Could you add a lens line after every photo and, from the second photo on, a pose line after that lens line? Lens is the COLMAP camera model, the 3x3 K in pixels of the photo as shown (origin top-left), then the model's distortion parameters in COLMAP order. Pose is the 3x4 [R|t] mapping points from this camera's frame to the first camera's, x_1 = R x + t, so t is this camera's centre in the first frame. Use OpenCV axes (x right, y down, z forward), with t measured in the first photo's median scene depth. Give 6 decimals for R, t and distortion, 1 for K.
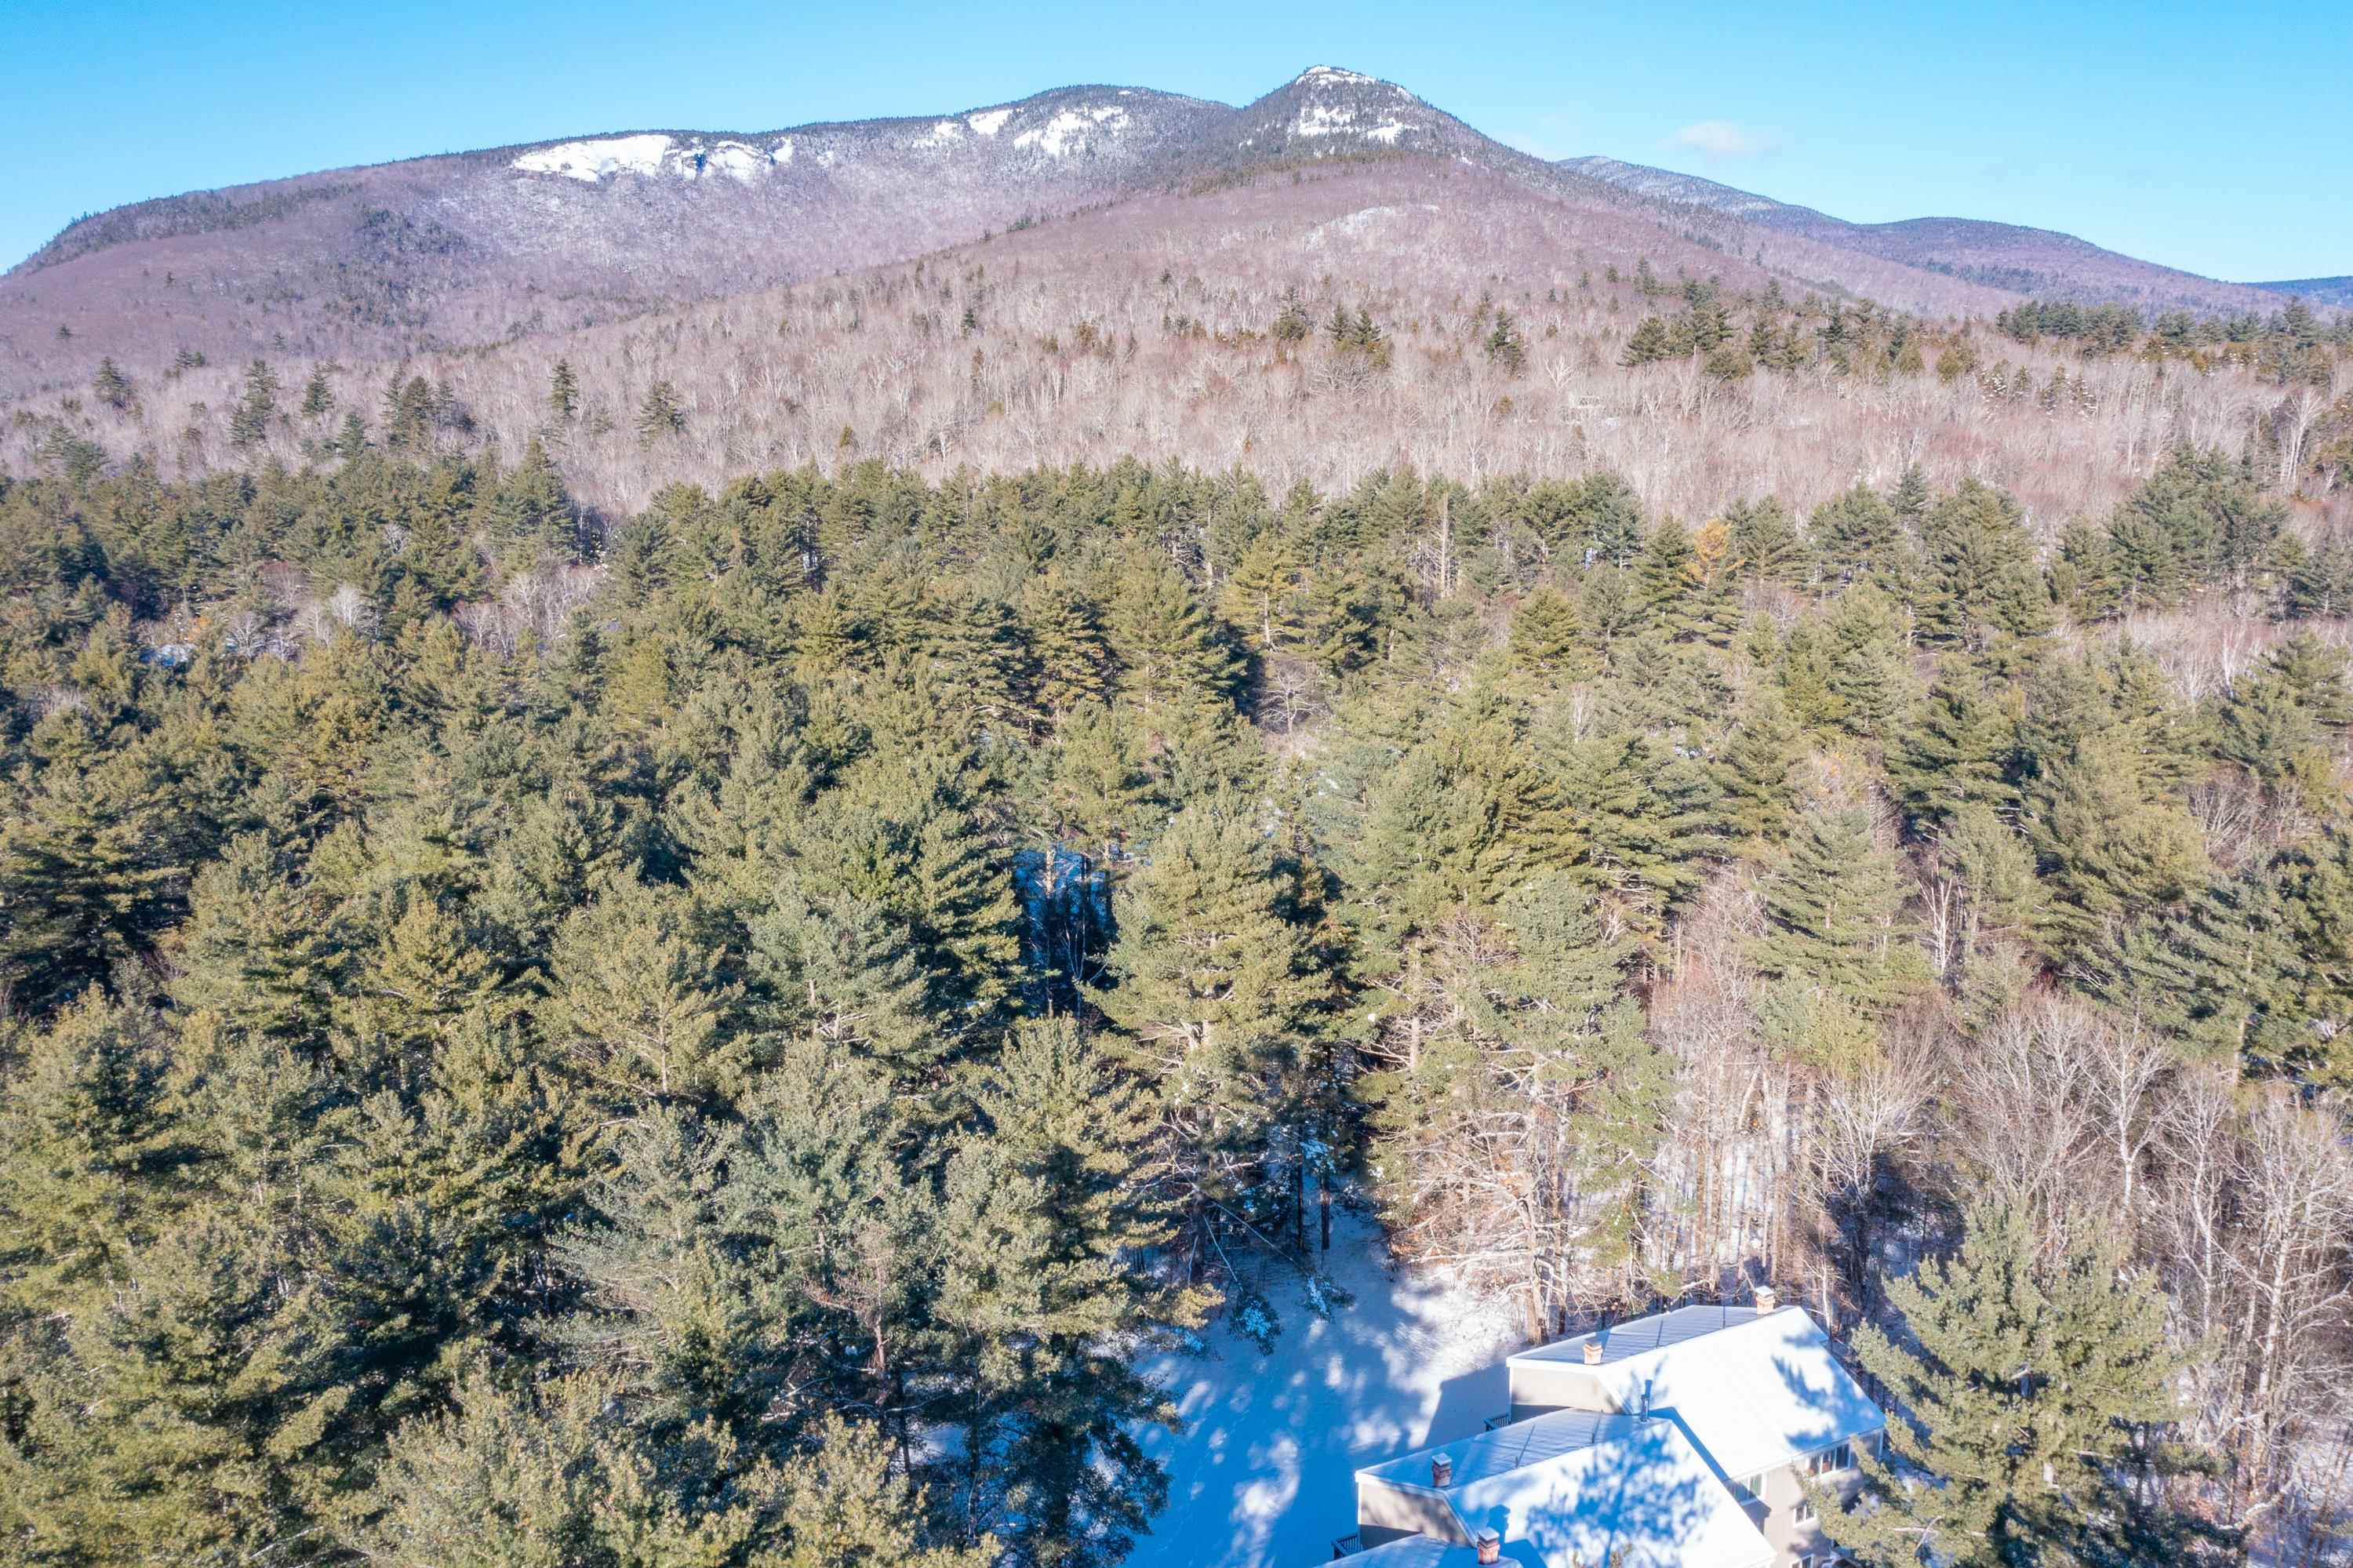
lens RADIAL K [[1882.4, 0, 1171.3], [0, 1882.4, 769.2], [0, 0, 1]] dist [-0.016764, 0.015552]
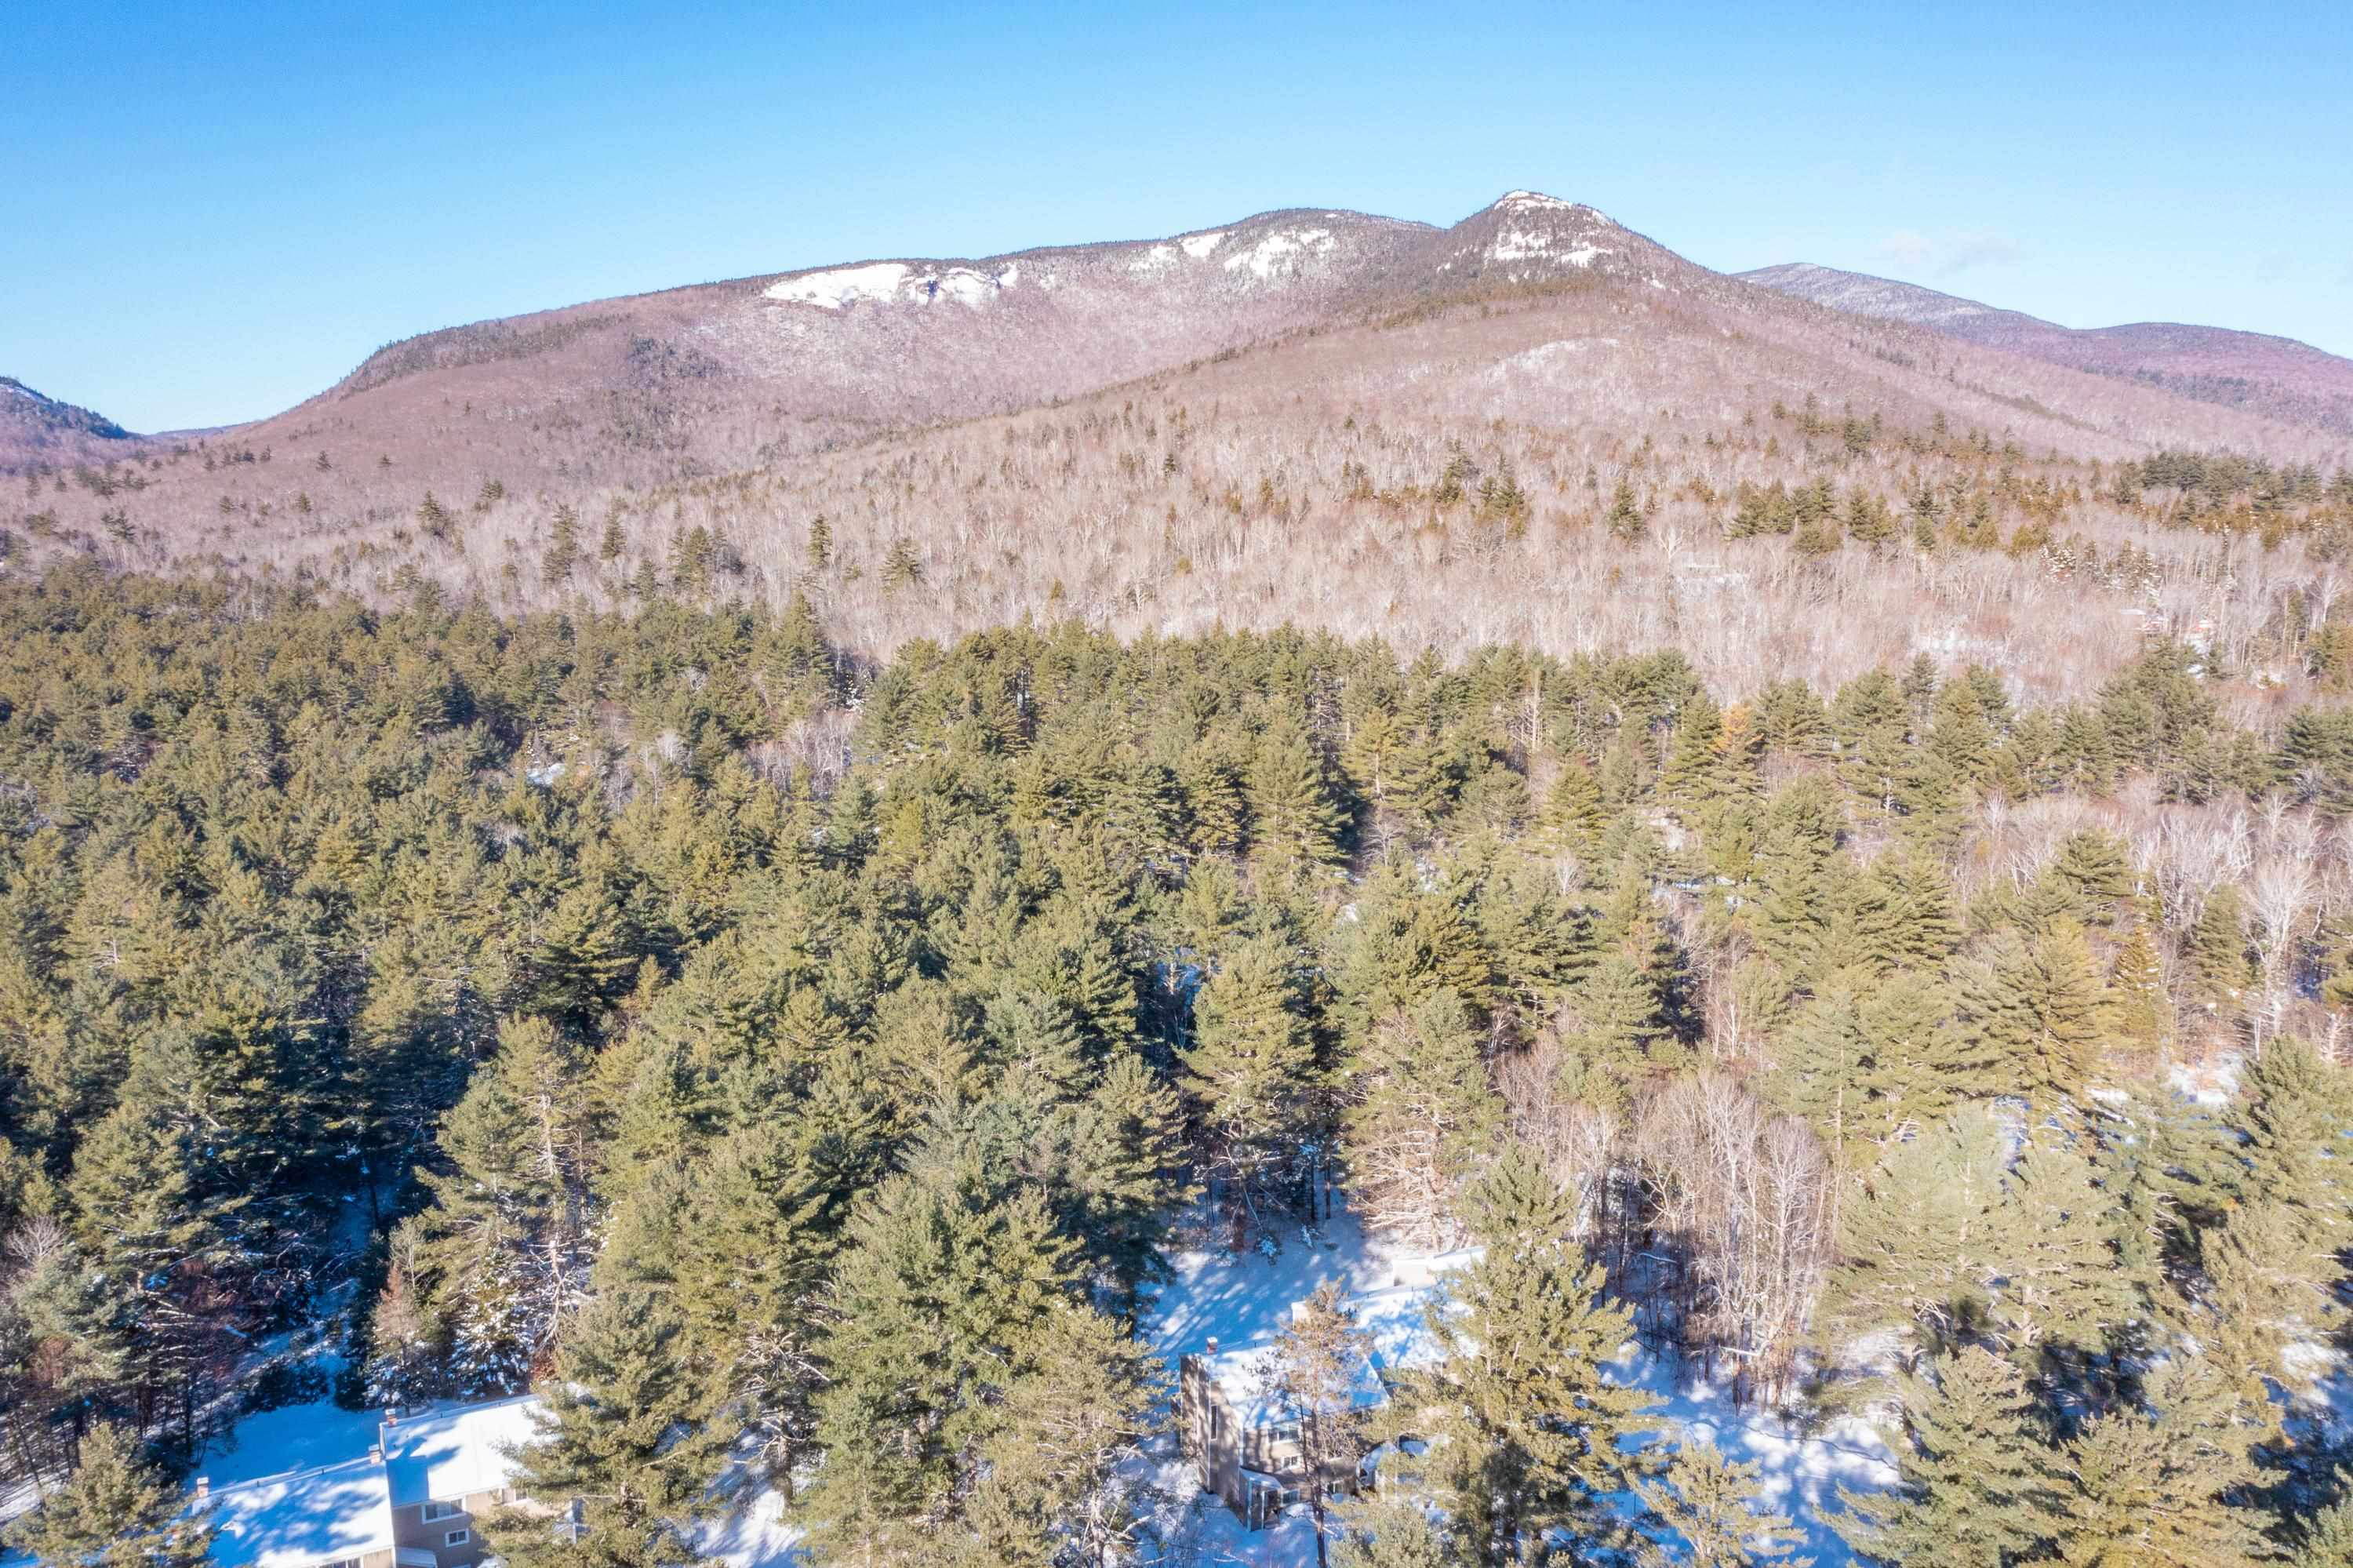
lens RADIAL K [[1882.4, 0, 1171.3], [0, 1882.4, 769.2], [0, 0, 1]] dist [-0.016764, 0.015552]
pose [[0.993861, 0.018806, -0.109027, 0.042474], [-0.023764, 0.998733, -0.044349, -0.020039], [0.108055, 0.046668, 0.993049, -0.229371]]
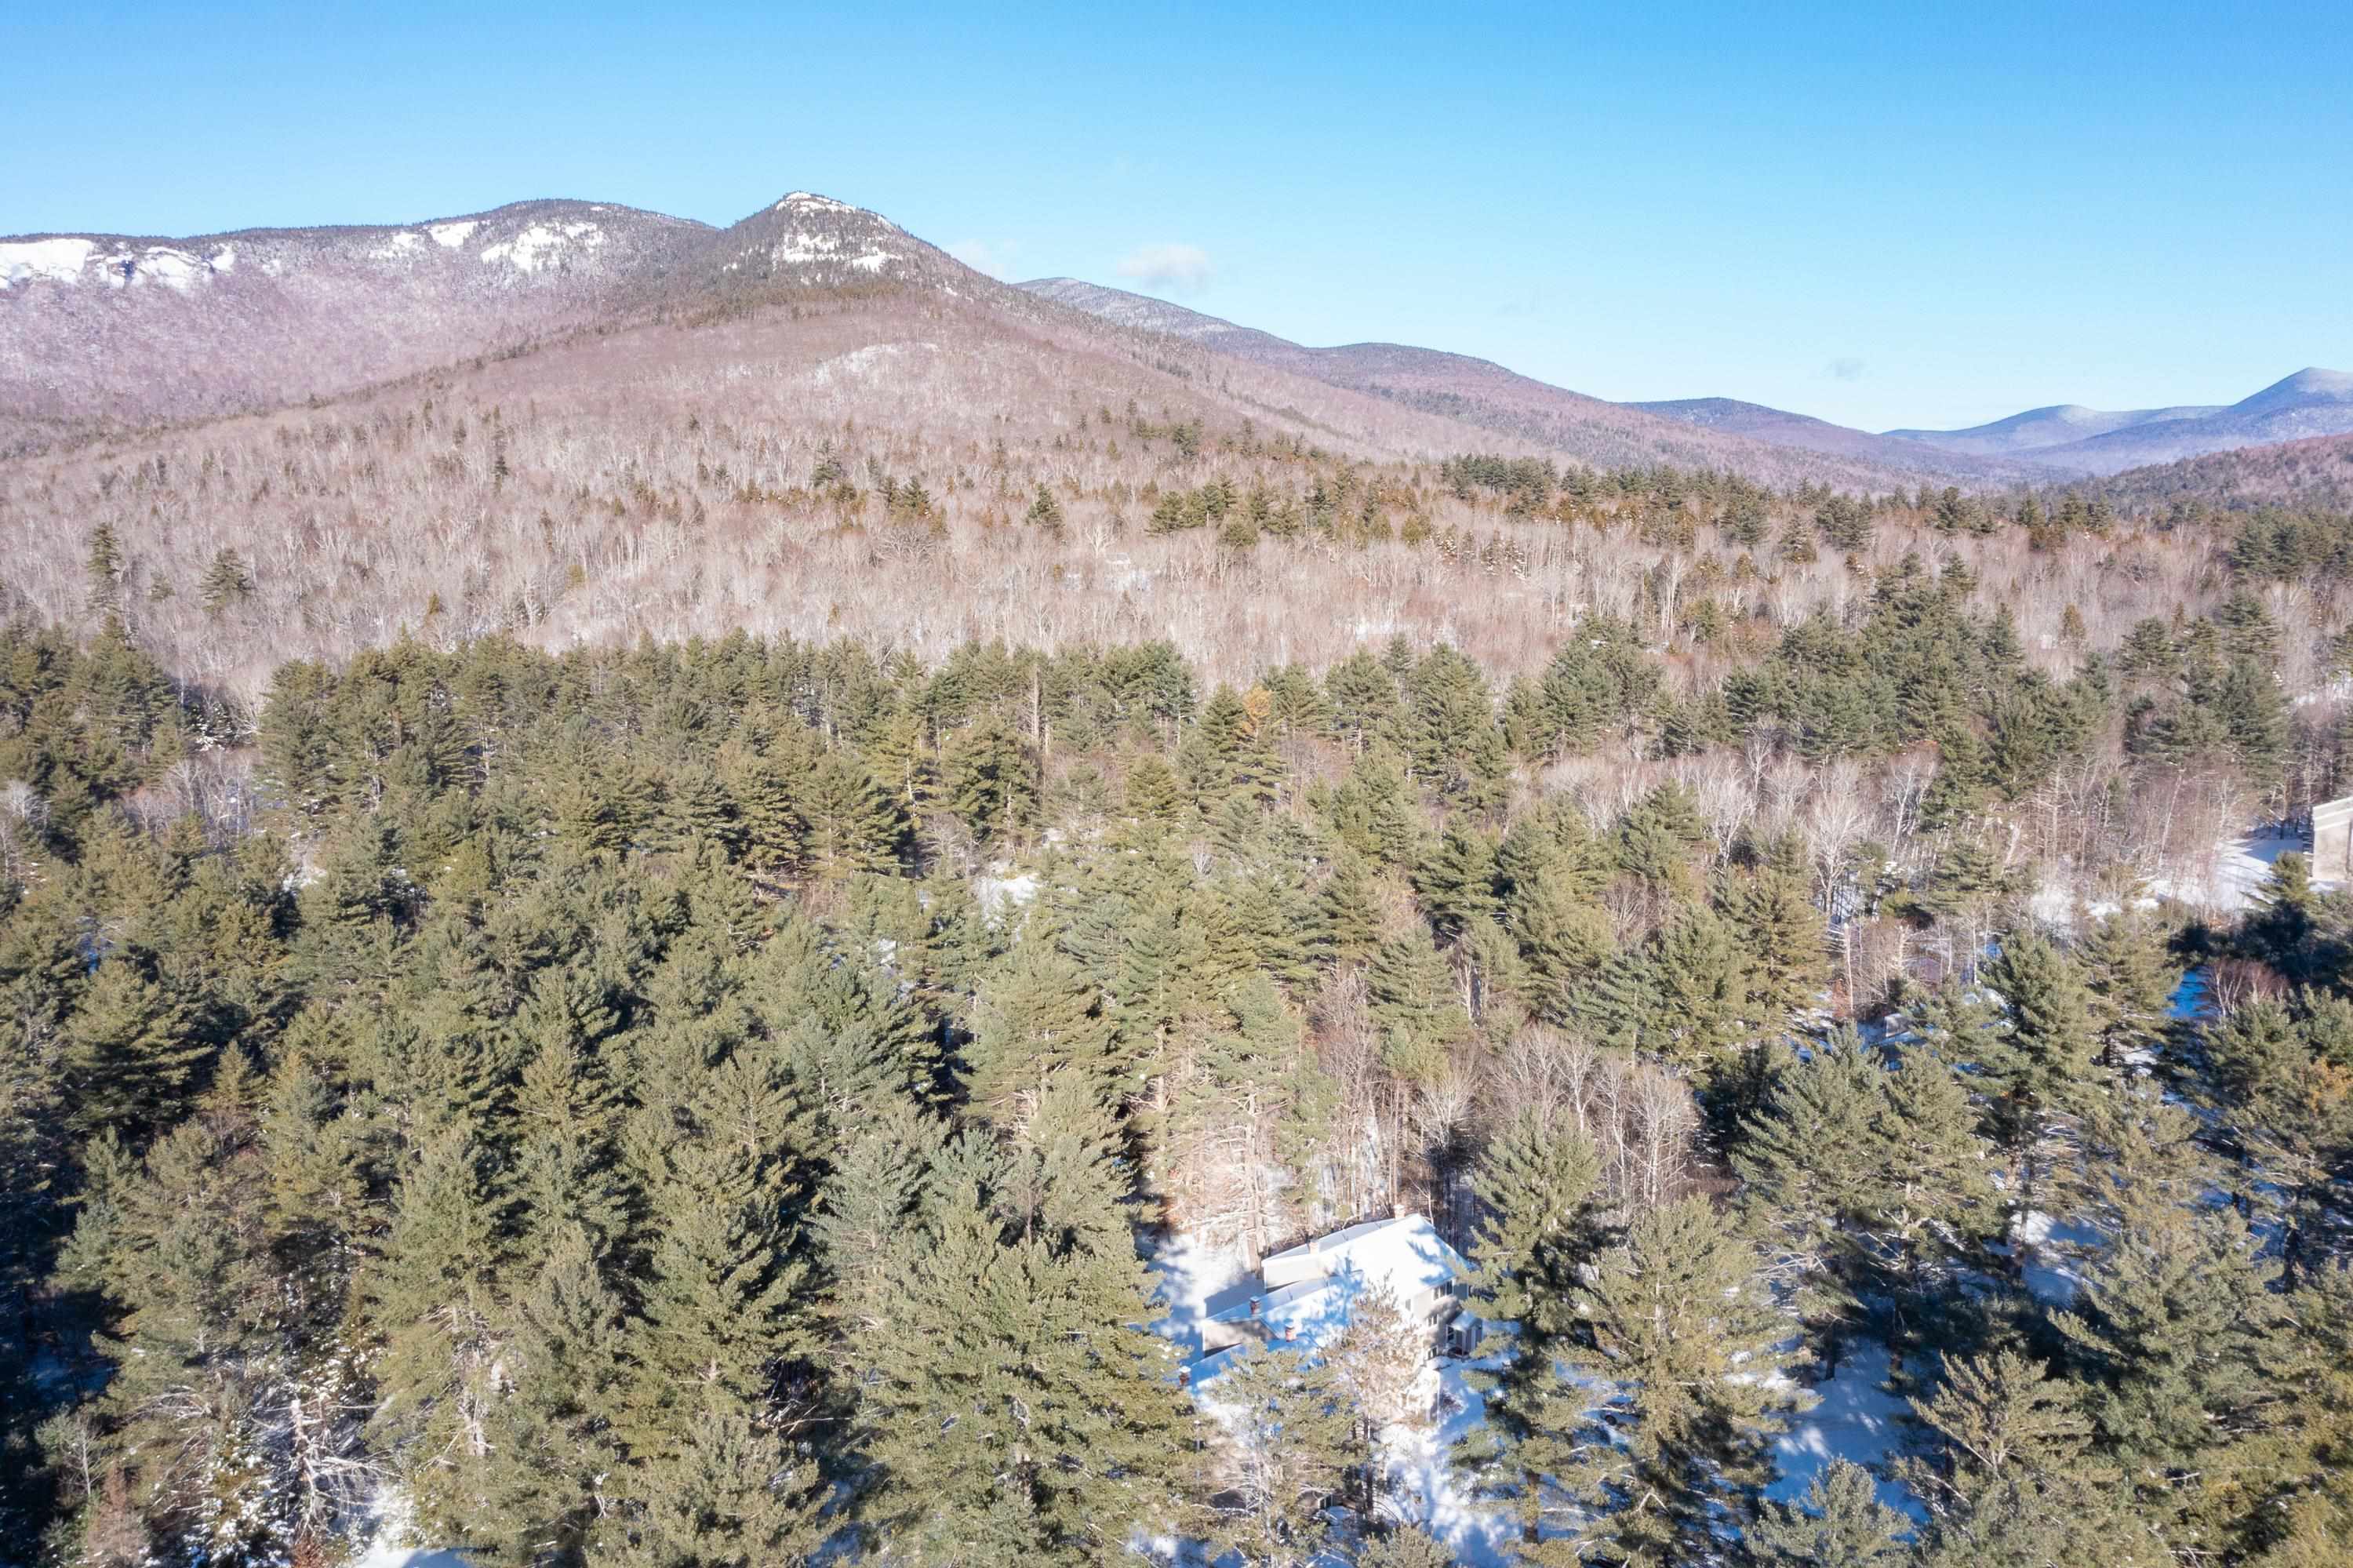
lens RADIAL K [[1916.1, 0, 1176.5], [0, 1916.1, 784.0], [0, 0, 1]] dist [-0.007070, 0.006761]
pose [[0.962293, -0.043736, 0.268476, -0.095444], [0.056356, 0.997630, -0.039474, -0.016008], [-0.266113, 0.053116, 0.962477, -0.189809]]
